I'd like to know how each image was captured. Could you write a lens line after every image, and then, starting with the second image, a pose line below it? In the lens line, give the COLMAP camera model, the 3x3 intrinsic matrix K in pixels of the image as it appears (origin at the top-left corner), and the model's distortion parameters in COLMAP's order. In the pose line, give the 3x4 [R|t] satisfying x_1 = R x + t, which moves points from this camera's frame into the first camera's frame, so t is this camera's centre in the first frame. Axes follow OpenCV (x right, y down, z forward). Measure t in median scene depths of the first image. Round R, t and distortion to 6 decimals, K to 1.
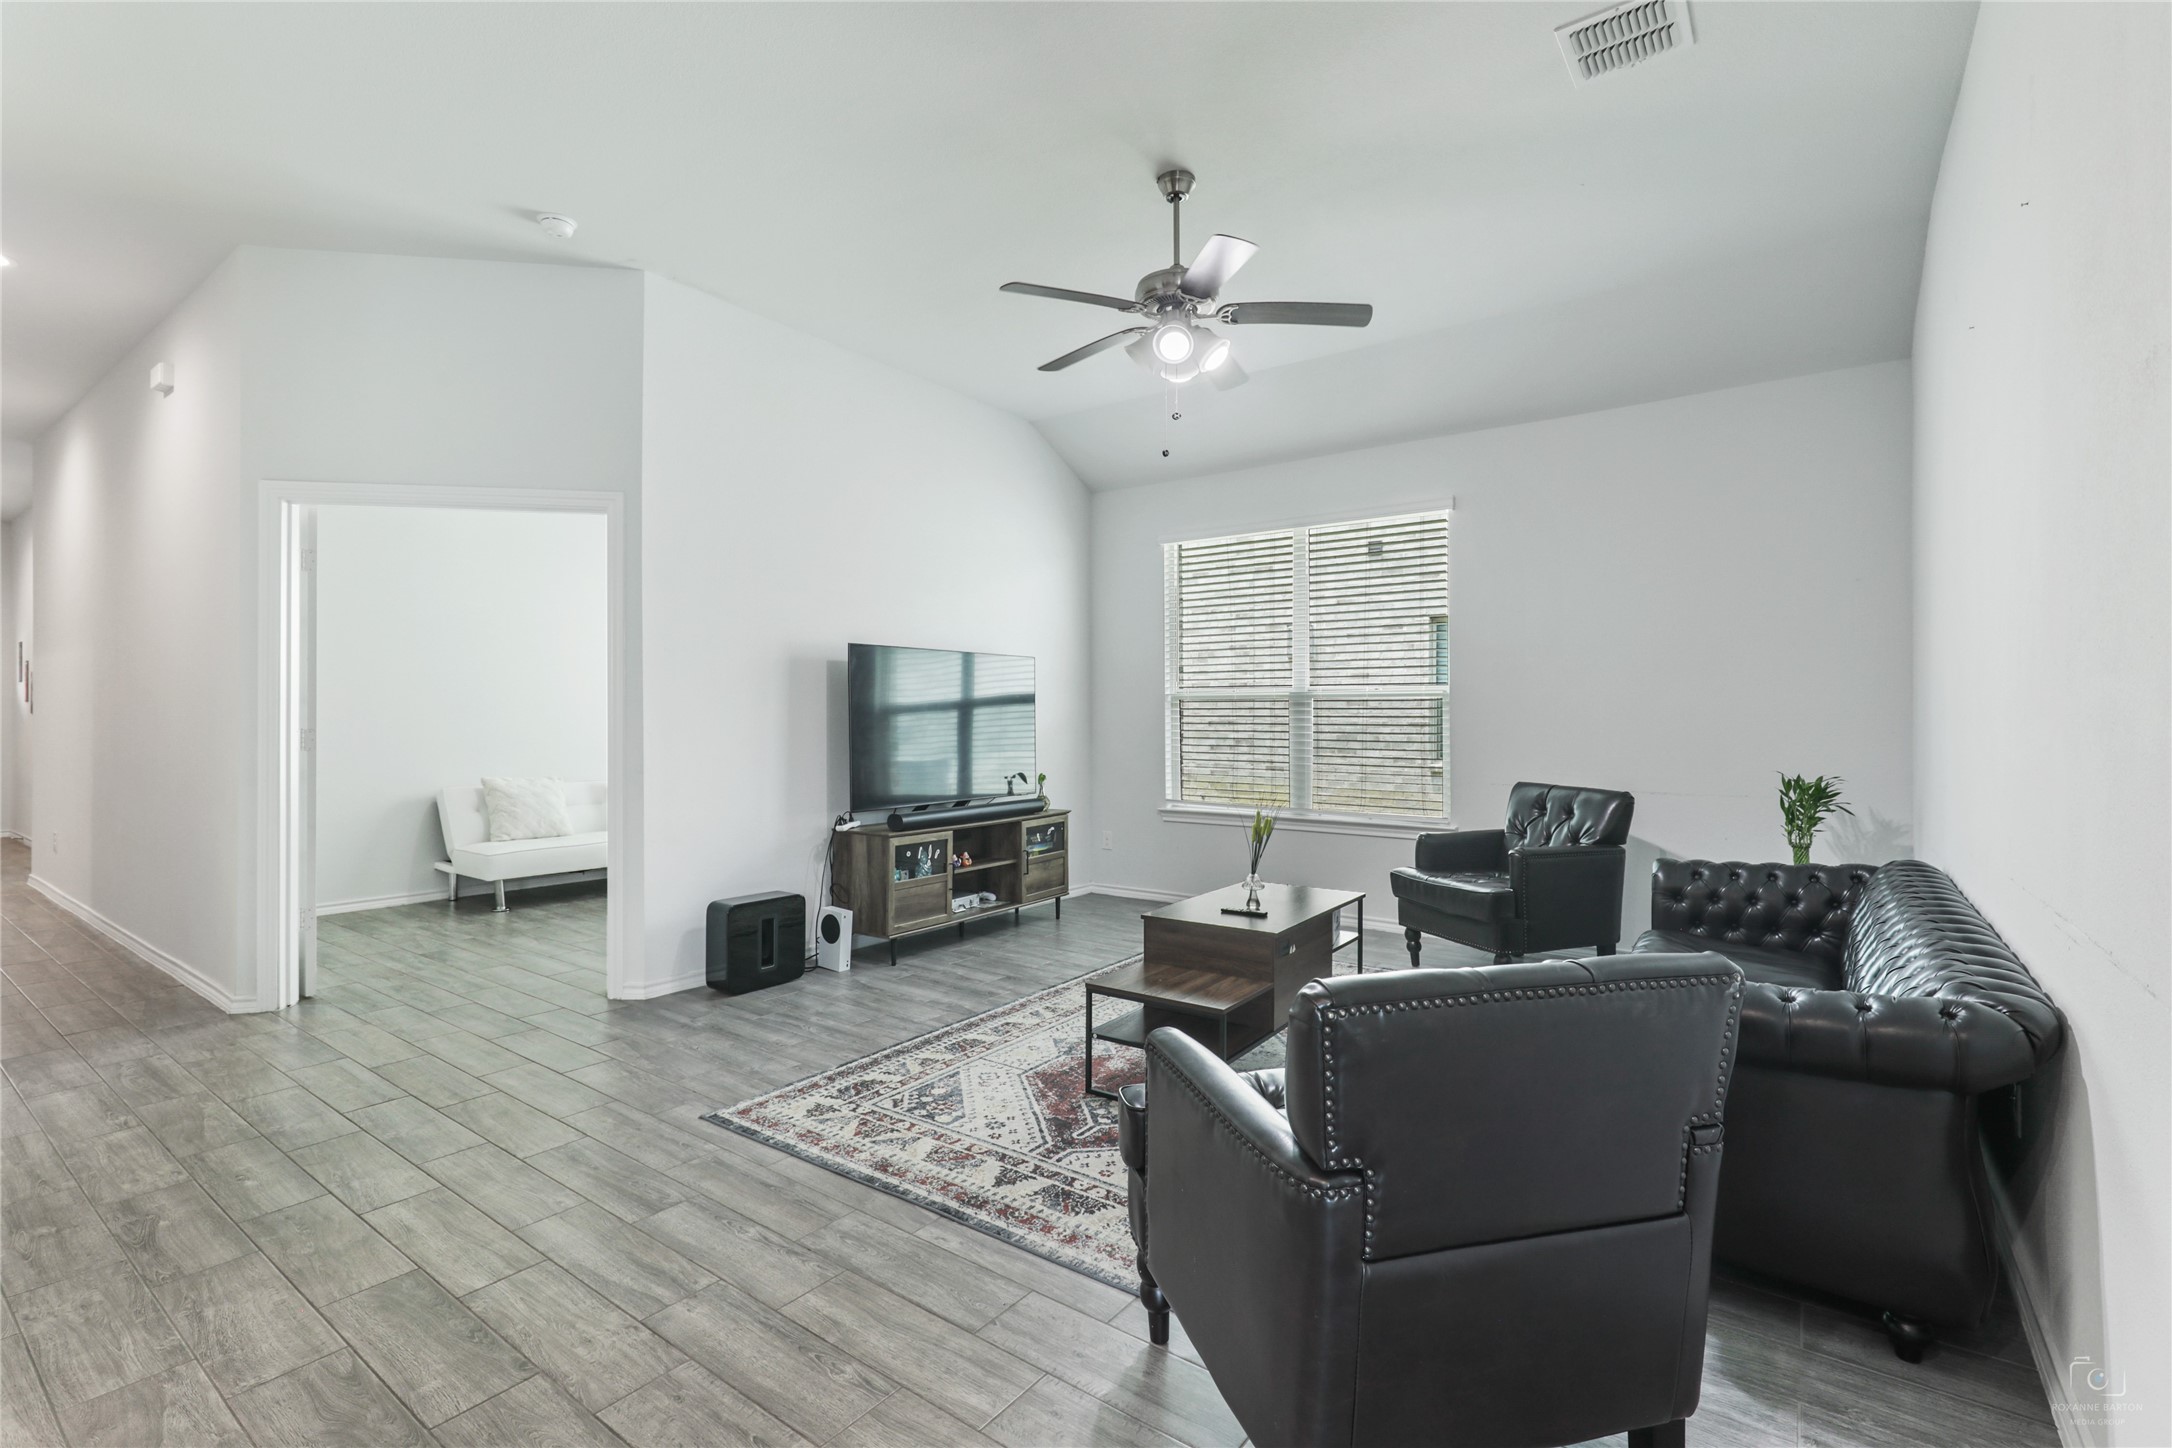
lens RADIAL K [[979.3, 0, 1089.6], [0, 979.3, 721.7], [0, 0, 1]] dist [0.000669, -0.000398]
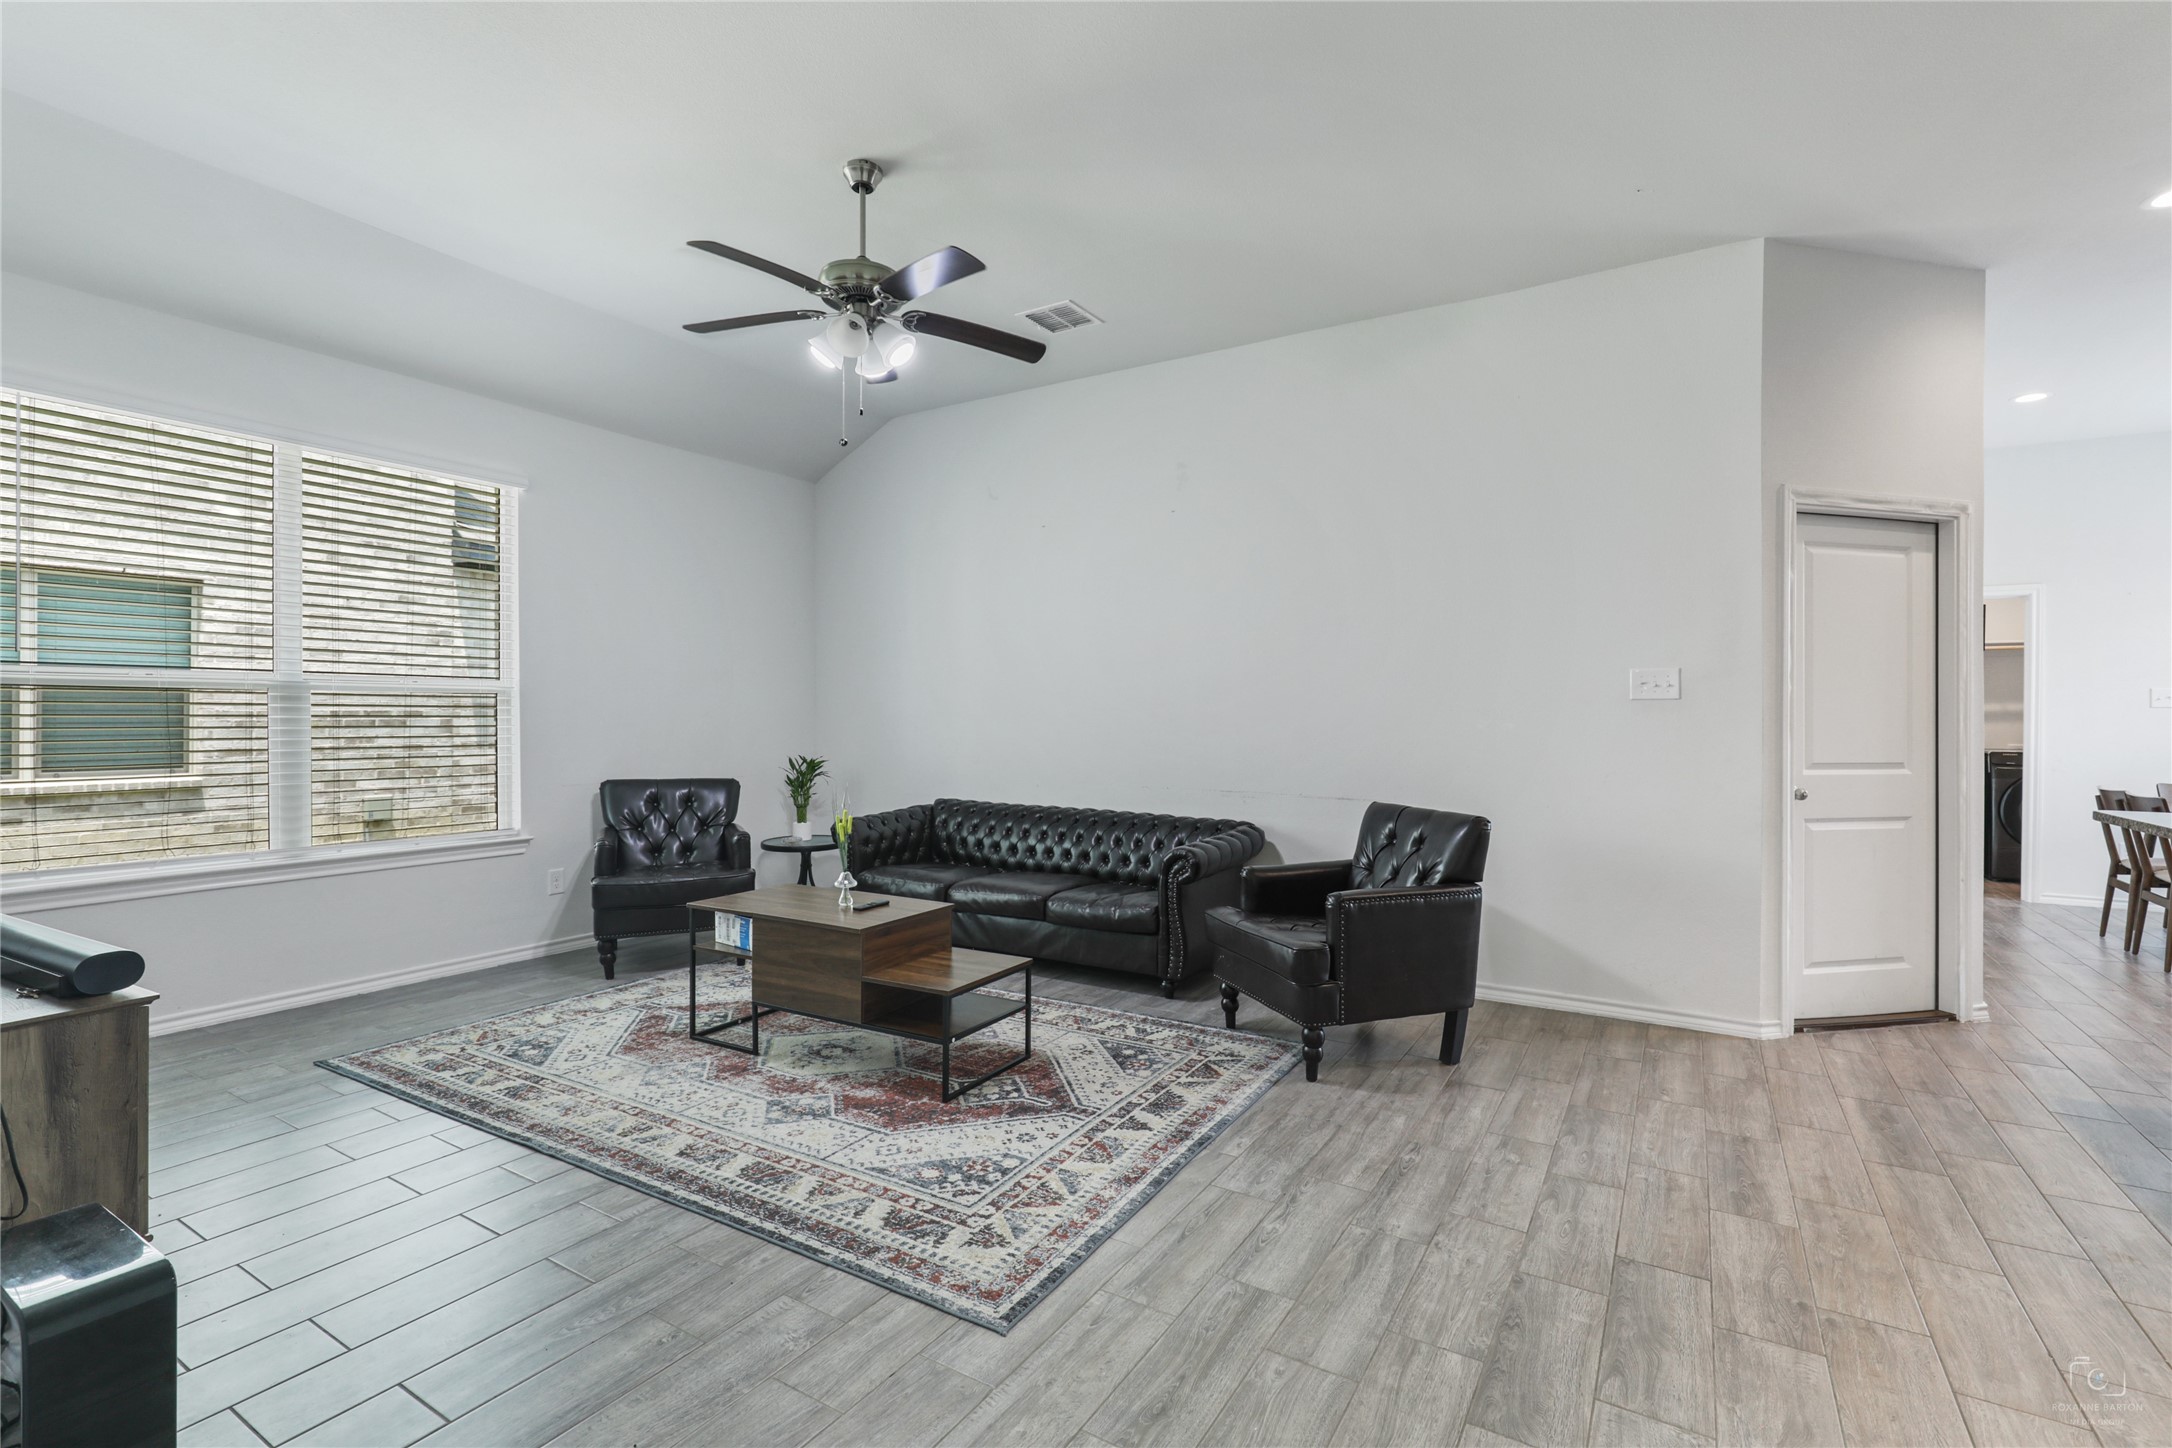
lens RADIAL K [[979.3, 0, 1085.7], [0, 979.3, 716.5], [0, 0, 1]] dist [0.000669, -0.000398]
pose [[-0.075154, -0.005499, 0.997157, -0.922620], [0.001767, 0.999982, 0.005647, -0.012822], [-0.997170, 0.002187, -0.075143, 0.868947]]
